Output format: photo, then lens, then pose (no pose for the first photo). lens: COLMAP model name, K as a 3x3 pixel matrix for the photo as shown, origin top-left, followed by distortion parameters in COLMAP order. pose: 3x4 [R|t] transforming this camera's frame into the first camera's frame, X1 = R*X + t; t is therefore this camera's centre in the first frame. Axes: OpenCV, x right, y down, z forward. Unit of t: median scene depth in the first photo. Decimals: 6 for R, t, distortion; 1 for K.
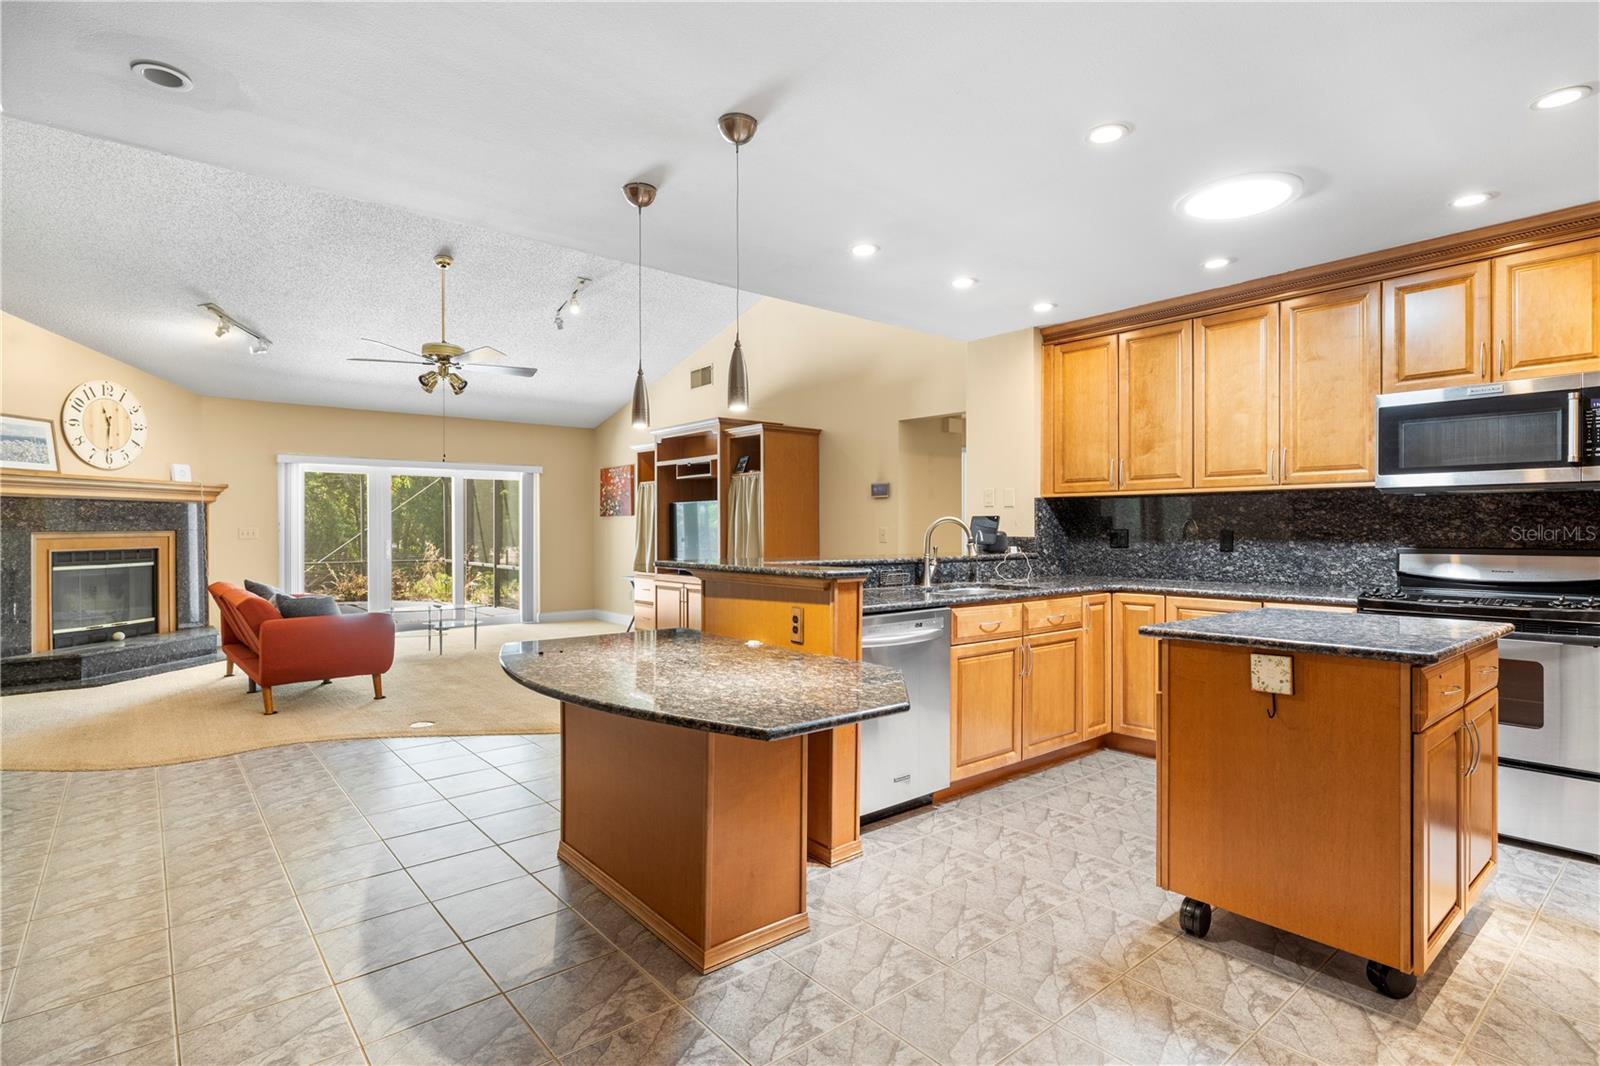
lens RADIAL K [[795.3, 0, 797.7], [0, 795.3, 532.4], [0, 0, 1]] dist [-0.006263, 0.002186]
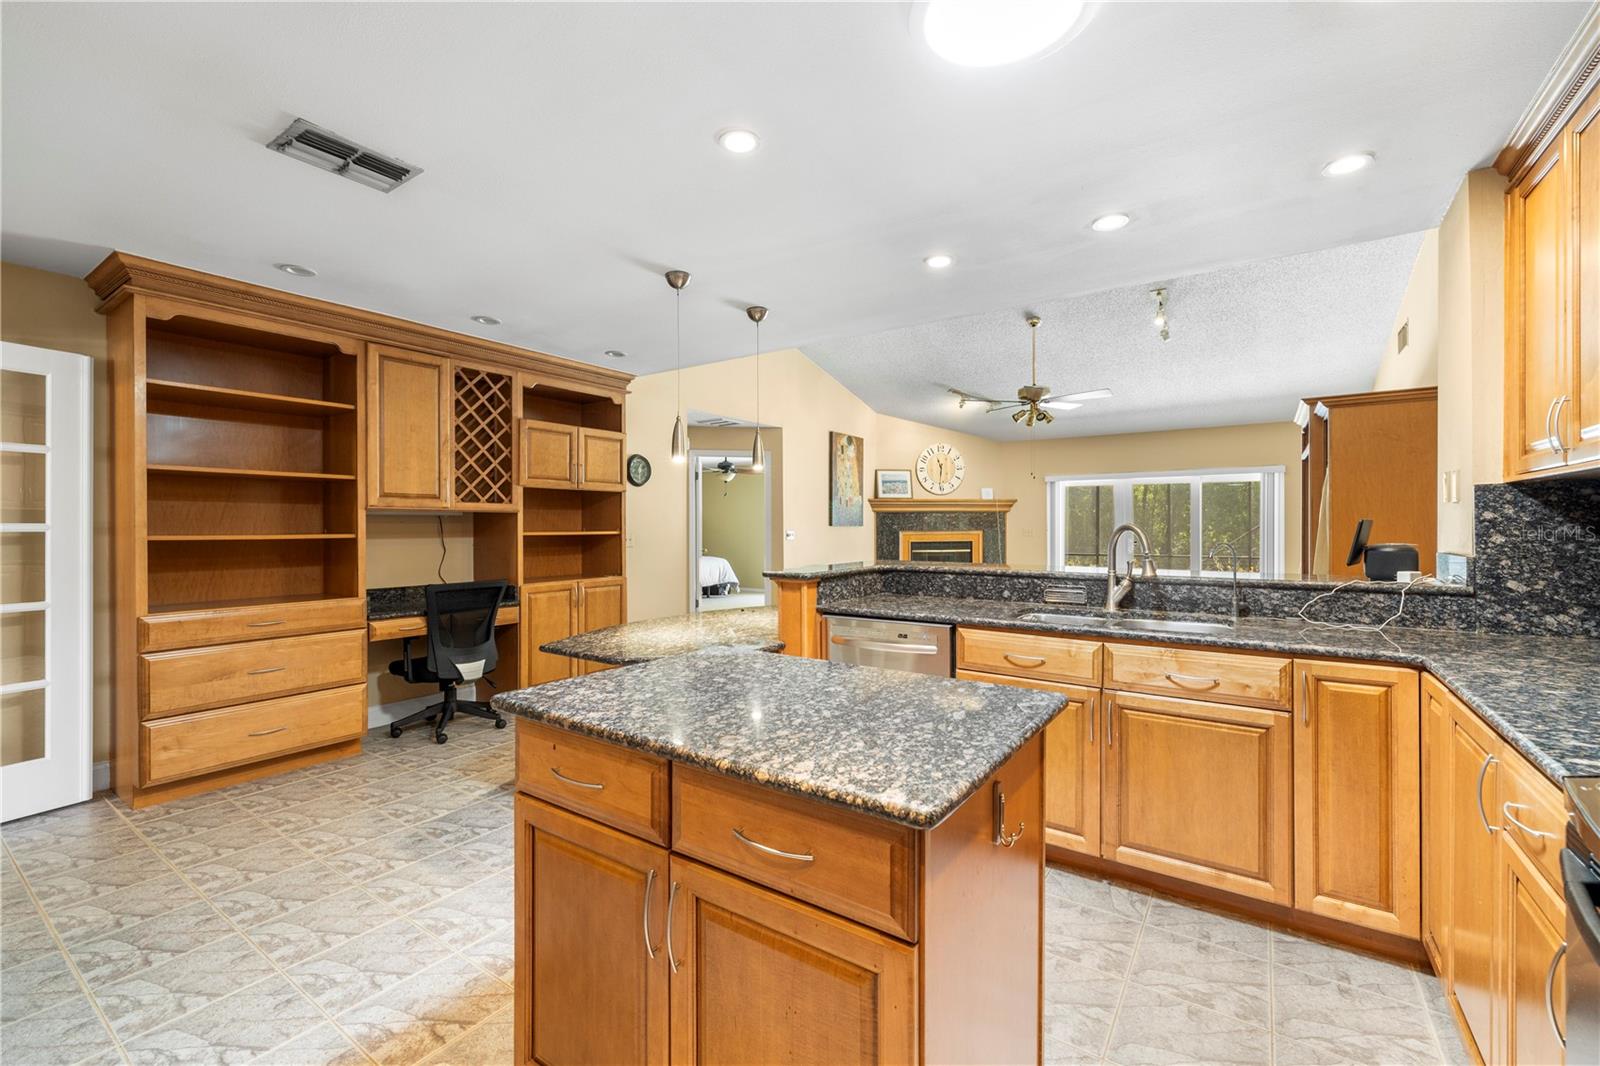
lens RADIAL K [[669.0, 0, 796.6], [0, 669.0, 529.0], [0, 0, 1]] dist [0.001211, 0.000343]
pose [[0.267701, 0.005020, -0.963489, 0.490610], [-0.003850, 0.999984, 0.004140, -0.010790], [0.963494, 0.002601, 0.267716, 0.344748]]
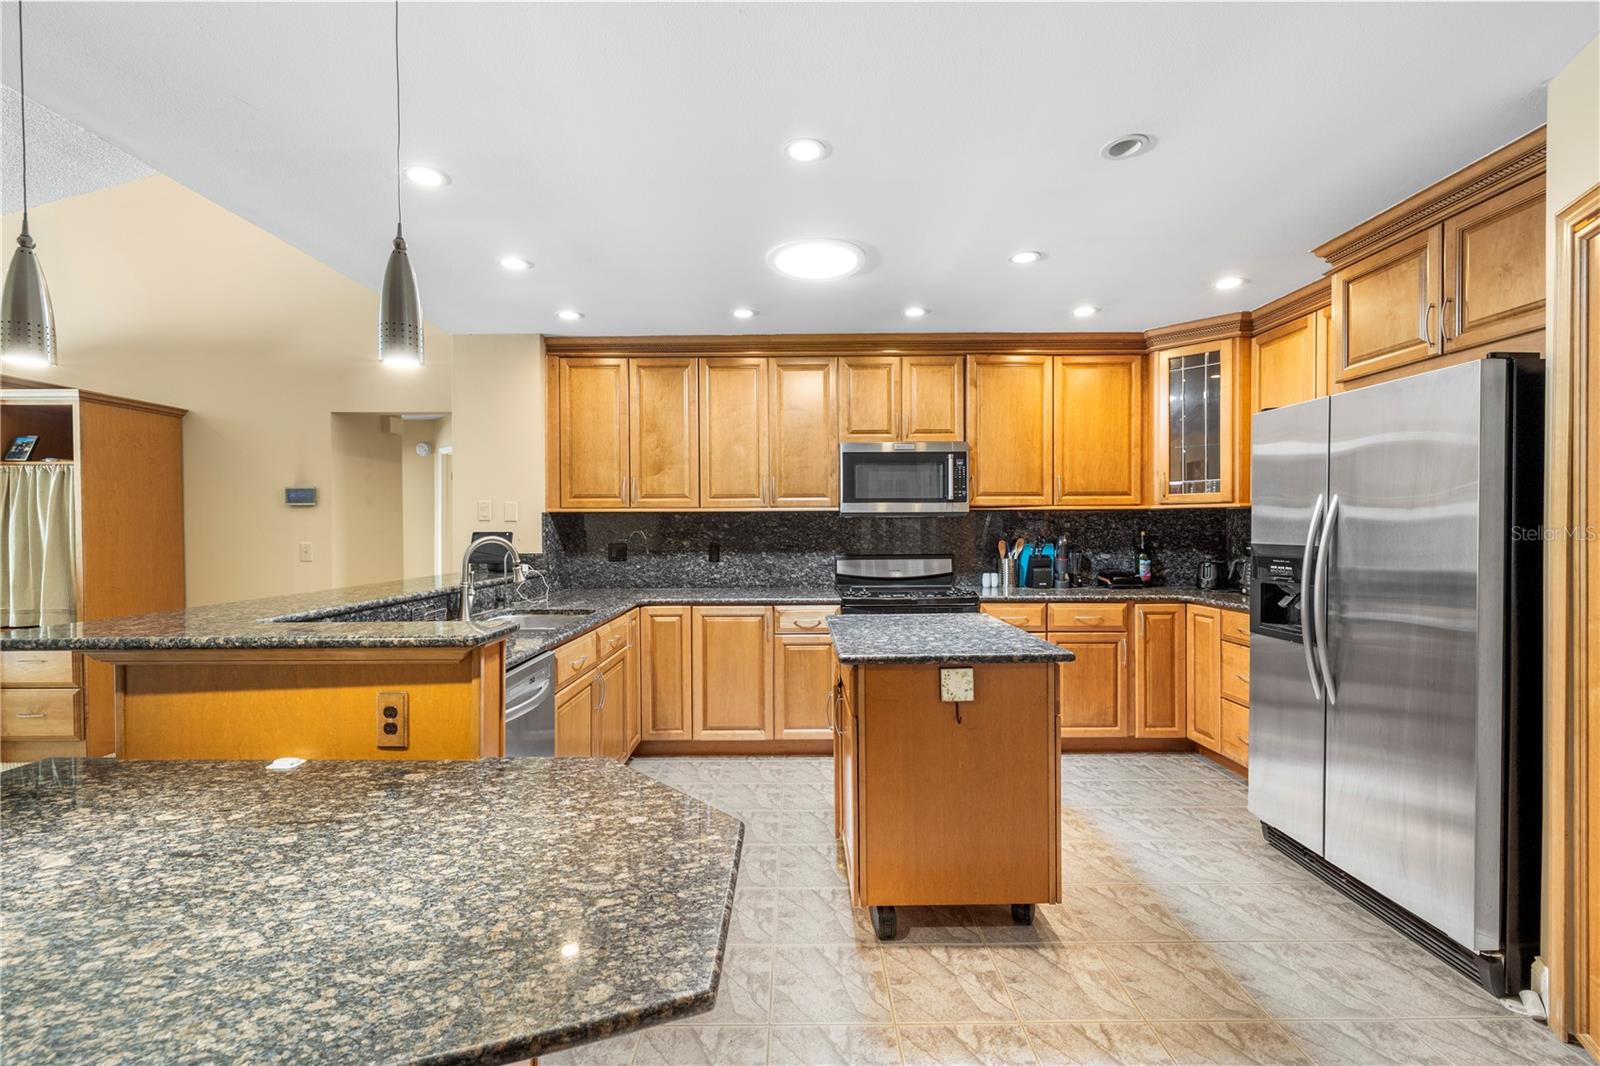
lens RADIAL K [[664.3, 0, 797.8], [0, 664.3, 533.7], [0, 0, 1]] dist [0.000680, 0.000117]
pose [[0.635797, -0.010621, 0.771783, -0.099567], [0.008537, 0.999941, 0.006728, -0.016487], [-0.771809, 0.002311, 0.635850, 0.200985]]
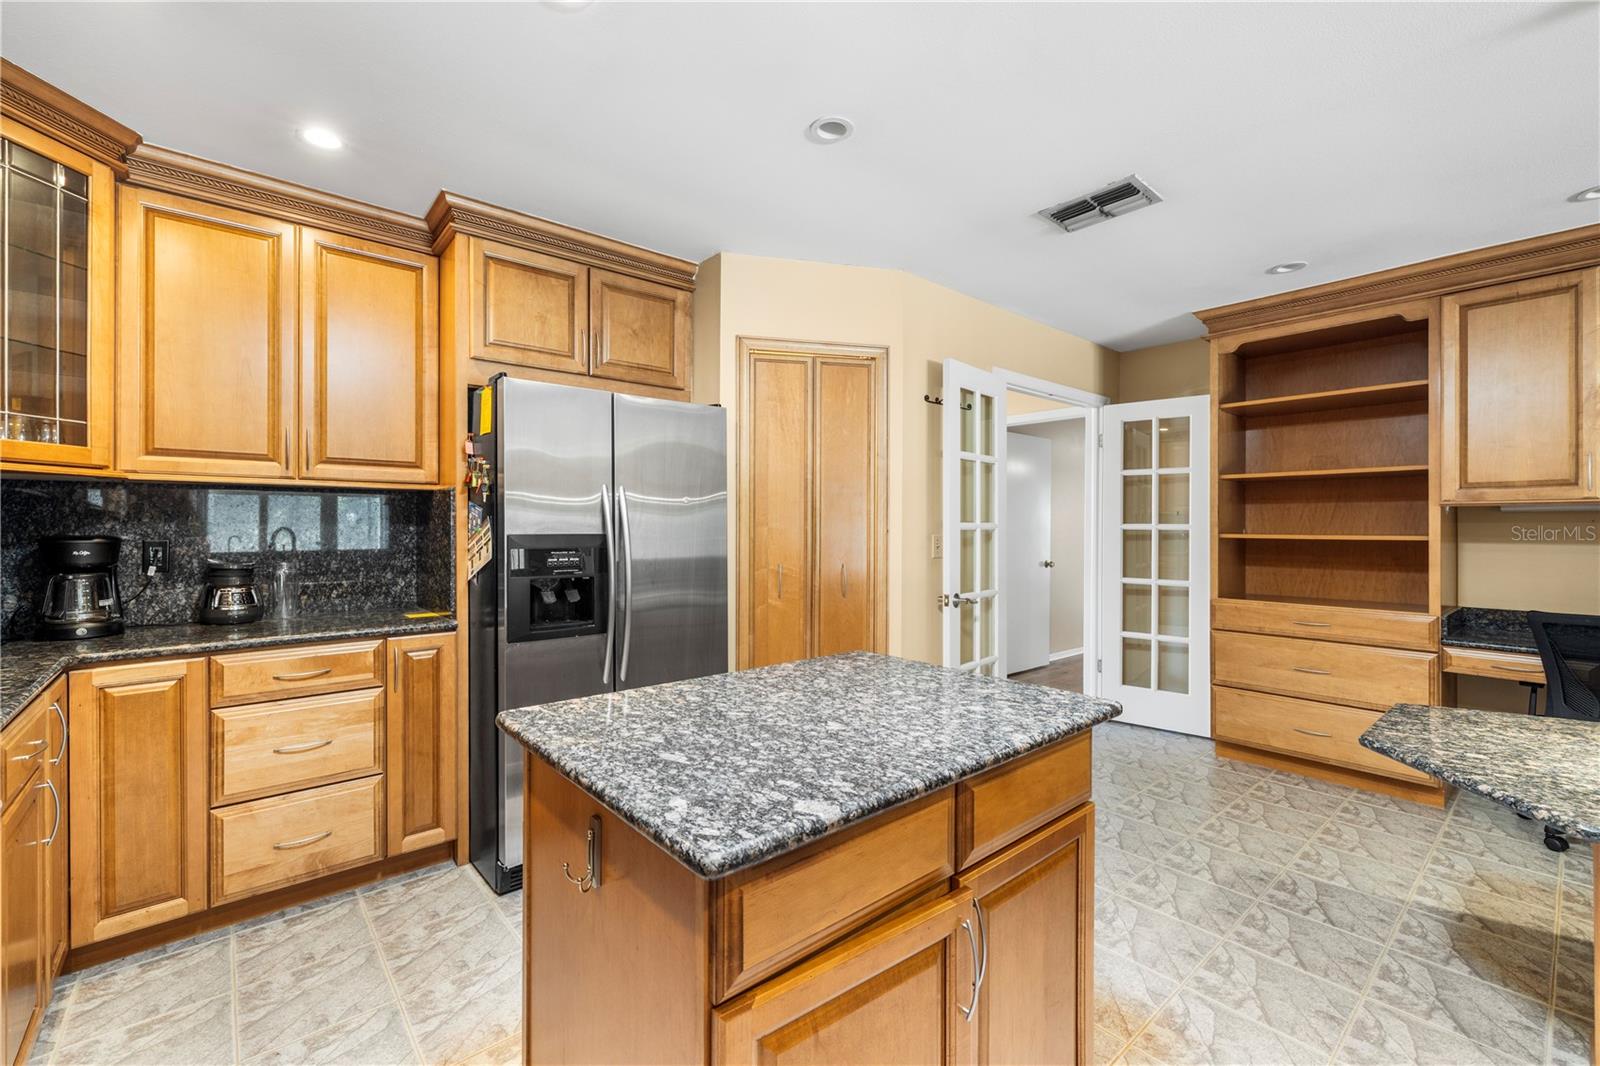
lens RADIAL K [[673.5, 0, 795.9], [0, 673.5, 527.4], [0, 0, 1]] dist [0.001467, -0.000099]
pose [[-0.999931, -0.001176, -0.011686, 0.278607], [-0.001241, 0.999984, 0.005579, -0.010779], [0.011679, 0.005593, -0.999916, 0.613771]]
